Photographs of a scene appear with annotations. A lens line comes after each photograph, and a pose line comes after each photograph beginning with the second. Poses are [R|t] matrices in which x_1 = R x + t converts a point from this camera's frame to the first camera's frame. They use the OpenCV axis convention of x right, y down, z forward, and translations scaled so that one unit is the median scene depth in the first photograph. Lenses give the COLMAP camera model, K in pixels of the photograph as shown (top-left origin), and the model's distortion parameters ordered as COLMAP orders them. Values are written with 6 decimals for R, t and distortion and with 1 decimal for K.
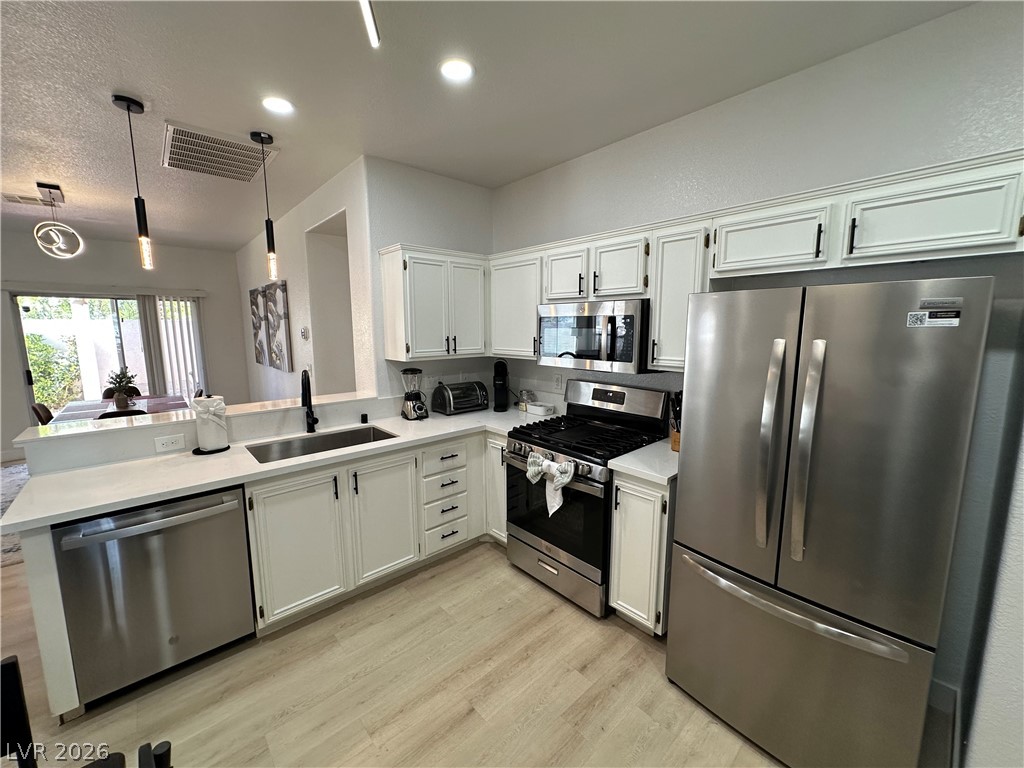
lens RADIAL K [[408.8, 0, 512.1], [0, 408.8, 382.9], [0, 0, 1]] dist [-0.001799, 0.000558]
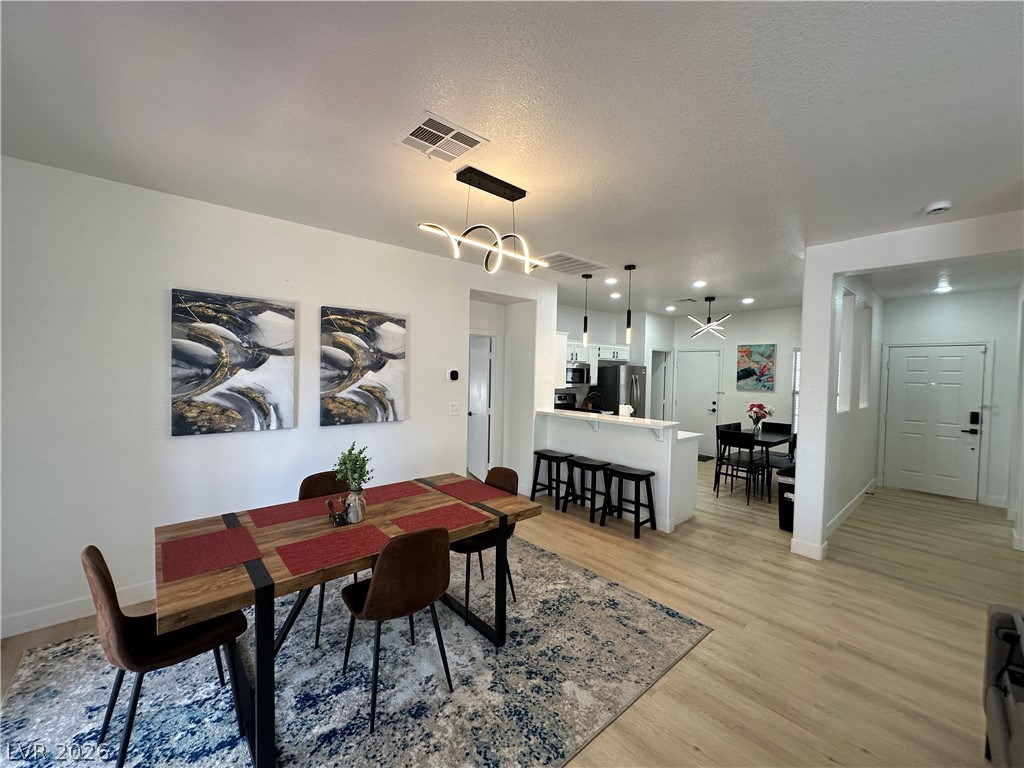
lens RADIAL K [[408.8, 0, 512.1], [0, 408.8, 382.9], [0, 0, 1]] dist [-0.001799, 0.000558]
pose [[0.013844, -0.025056, 0.999590, -2.420551], [0.118508, 0.992681, 0.023242, -0.166821], [-0.992857, 0.118138, 0.016712, 1.292449]]
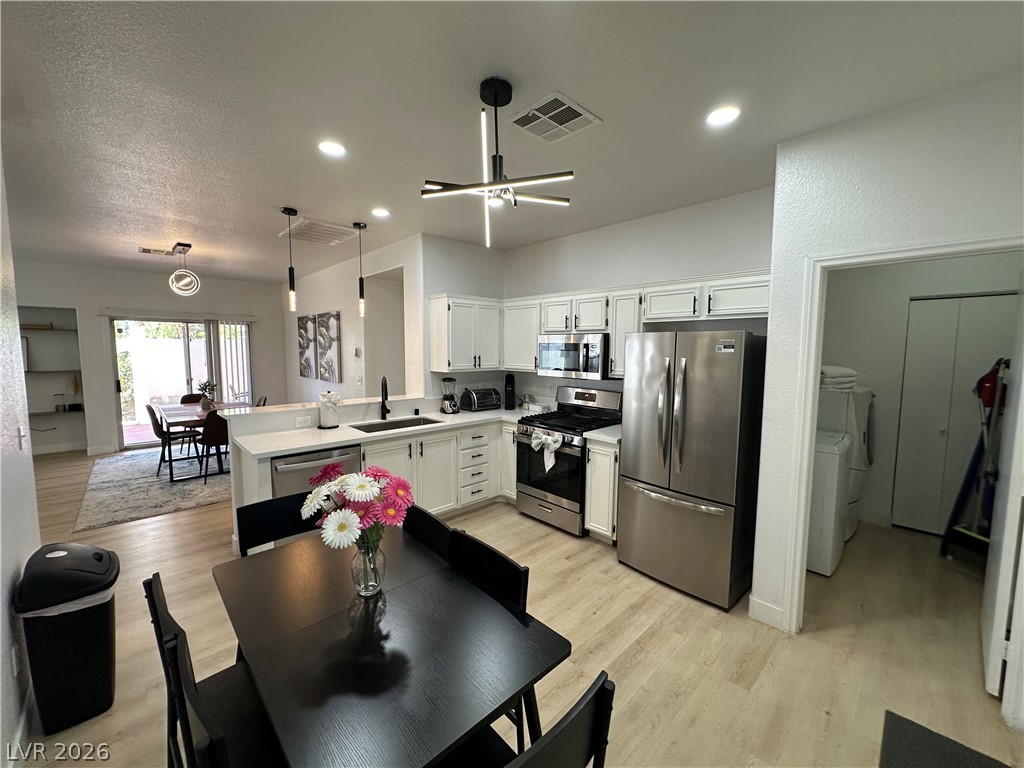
lens RADIAL K [[408.8, 0, 512.1], [0, 408.8, 382.9], [0, 0, 1]] dist [-0.001799, 0.000558]
pose [[0.999621, 0.008054, 0.026330, -0.071013], [-0.006684, 0.998640, -0.051714, 0.062054], [-0.026711, 0.051518, 0.998315, -0.483283]]
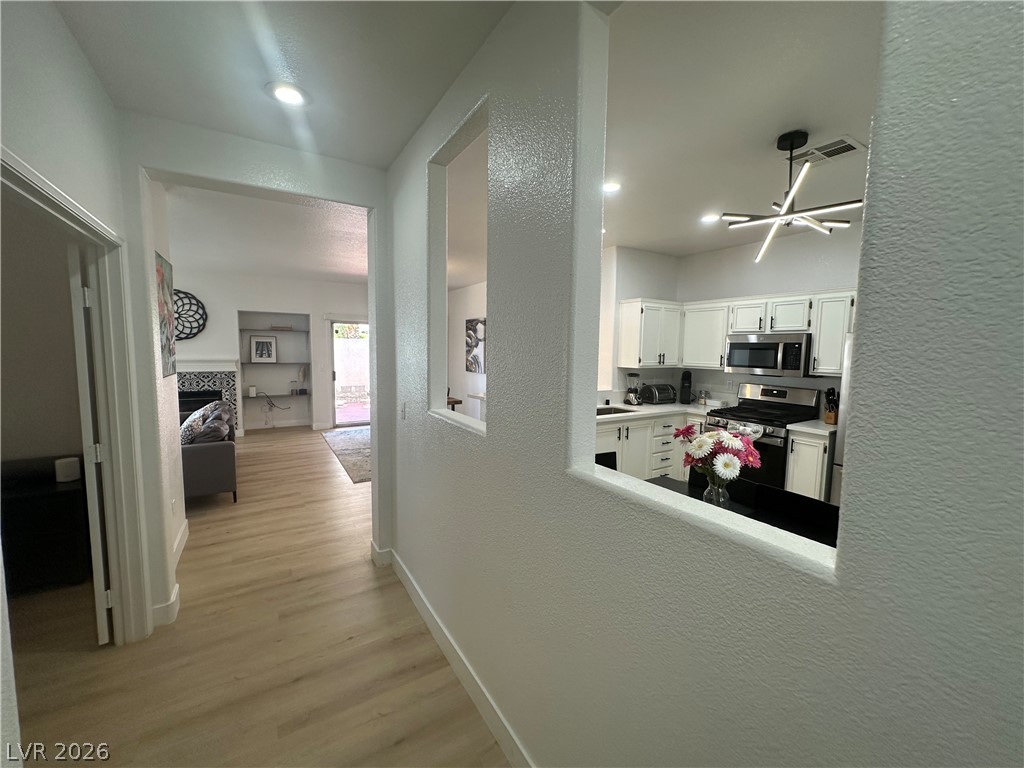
lens RADIAL K [[408.8, 0, 512.1], [0, 408.8, 382.9], [0, 0, 1]] dist [-0.001799, 0.000558]
pose [[0.983202, 0.033545, -0.179412, -0.483846], [-0.043171, 0.997815, -0.050017, 0.116856], [0.177342, 0.056922, 0.982502, -0.739666]]
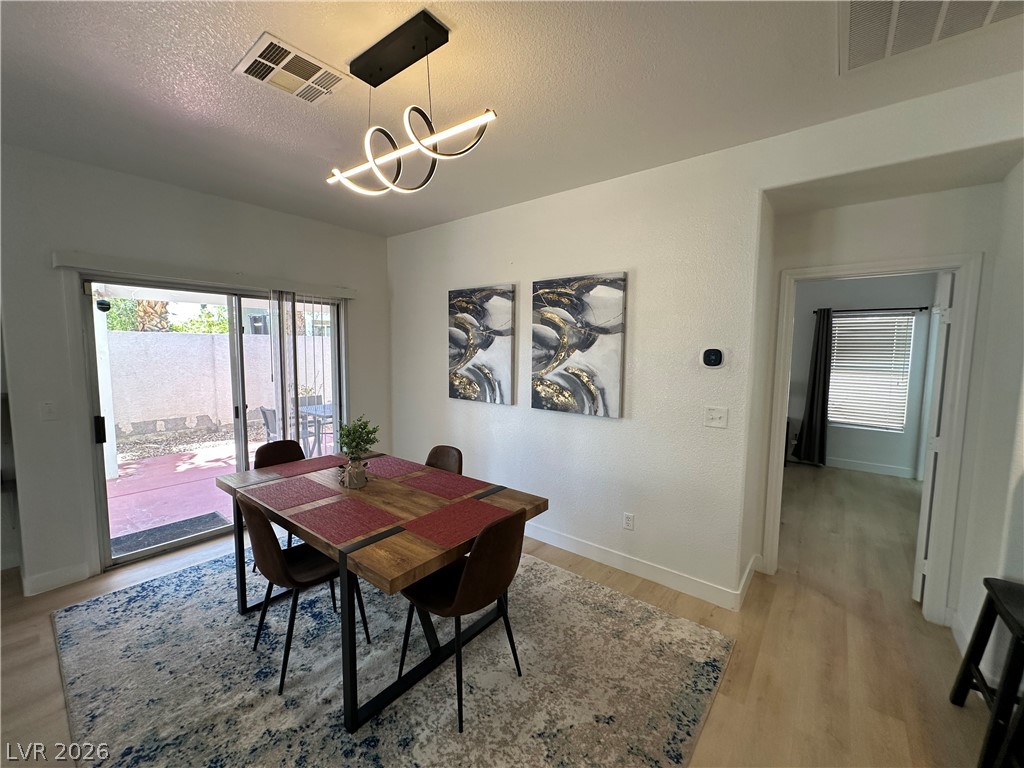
lens RADIAL K [[408.8, 0, 512.1], [0, 408.8, 382.9], [0, 0, 1]] dist [-0.001799, 0.000558]
pose [[0.986207, 0.001804, 0.165508, -1.396683], [0.007150, 0.998543, -0.053487, -0.081258], [-0.165363, 0.053933, 0.984757, 0.701565]]
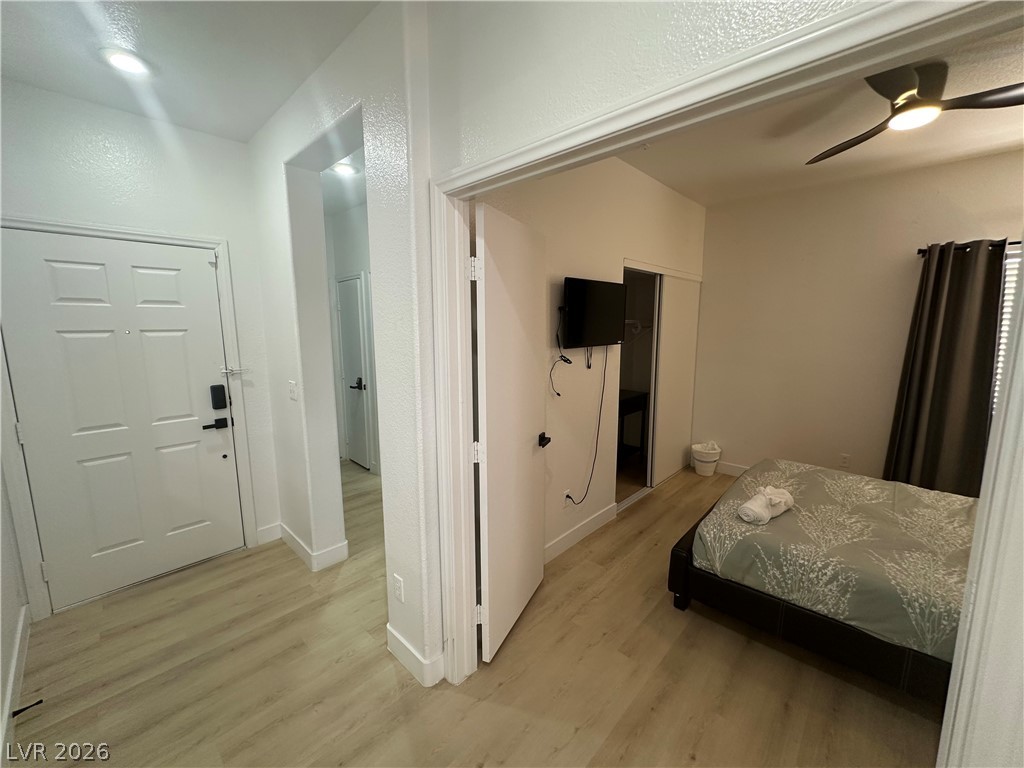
lens RADIAL K [[408.8, 0, 512.1], [0, 408.8, 382.9], [0, 0, 1]] dist [-0.001799, 0.000558]
pose [[-0.996889, 0.020413, -0.076123, -1.034936], [-0.001433, 0.961018, 0.276482, 0.005557], [0.078799, 0.275731, -0.958000, 0.106590]]
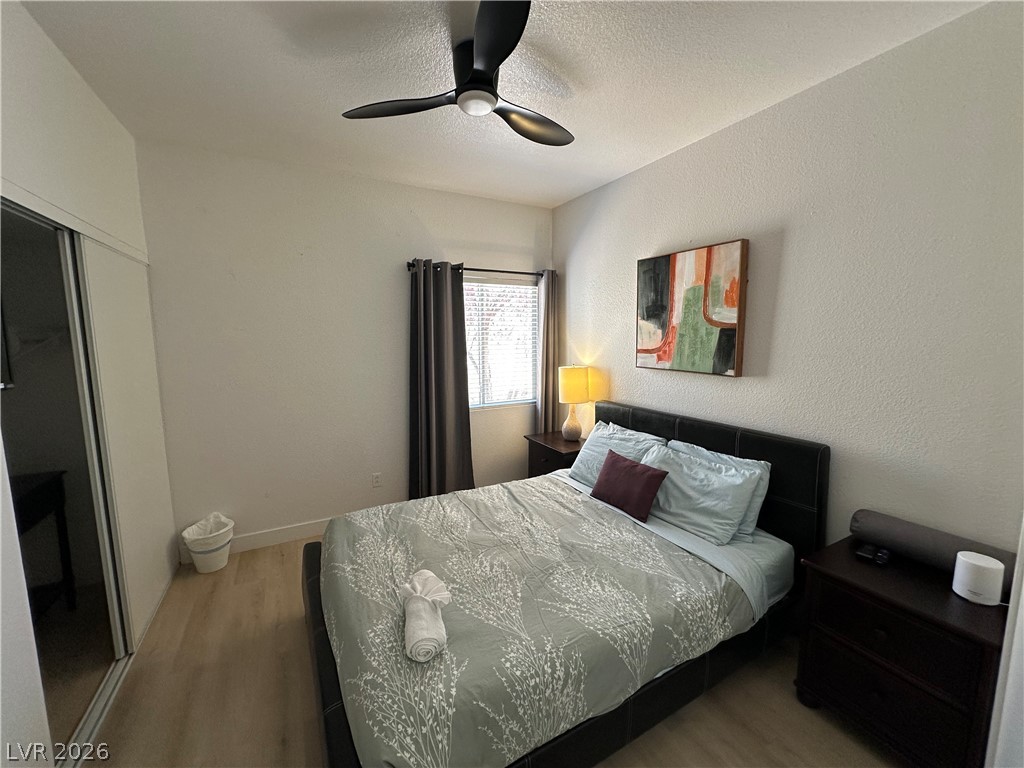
lens RADIAL K [[408.8, 0, 512.1], [0, 408.8, 382.9], [0, 0, 1]] dist [-0.001799, 0.000558]
pose [[-0.238025, 0.127327, -0.962877, -1.154779], [-0.130253, 0.978230, 0.161556, 0.075350], [0.962485, 0.163872, -0.216259, -0.418612]]
